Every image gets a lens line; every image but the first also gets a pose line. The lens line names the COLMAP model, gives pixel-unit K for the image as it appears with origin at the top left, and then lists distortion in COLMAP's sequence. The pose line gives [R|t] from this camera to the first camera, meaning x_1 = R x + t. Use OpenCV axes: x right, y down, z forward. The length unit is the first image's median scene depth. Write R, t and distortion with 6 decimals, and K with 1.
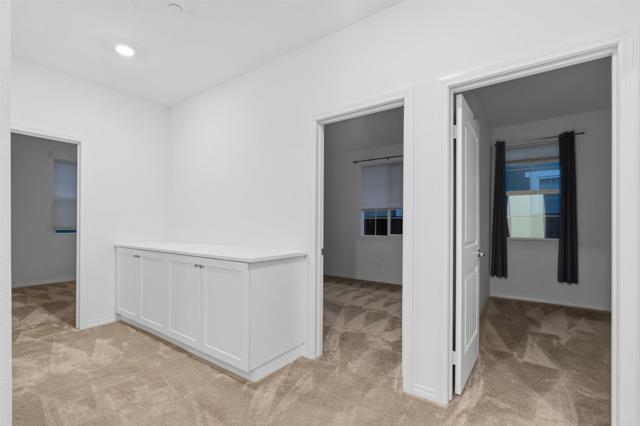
lens RADIAL K [[286.5, 0, 327.9], [0, 286.5, 221.1], [0, 0, 1]] dist [0.000681, 0.000147]
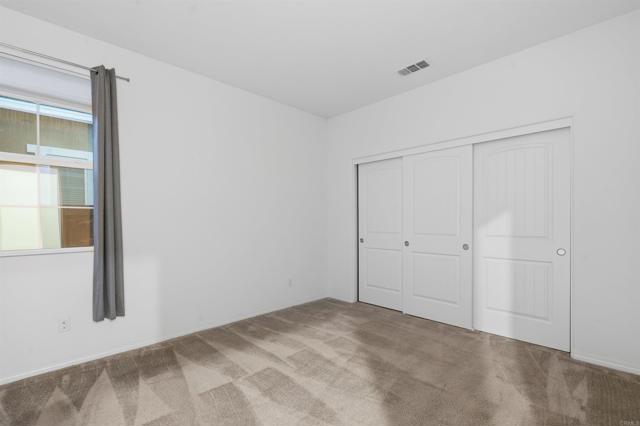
lens RADIAL K [[286.5, 0, 327.9], [0, 286.5, 221.1], [0, 0, 1]] dist [0.000681, 0.000147]
pose [[0.156453, -0.016925, 0.987540, 0.307885], [0.004109, 0.999856, 0.016485, 0.000818], [-0.987677, 0.001478, 0.156500, 0.441245]]
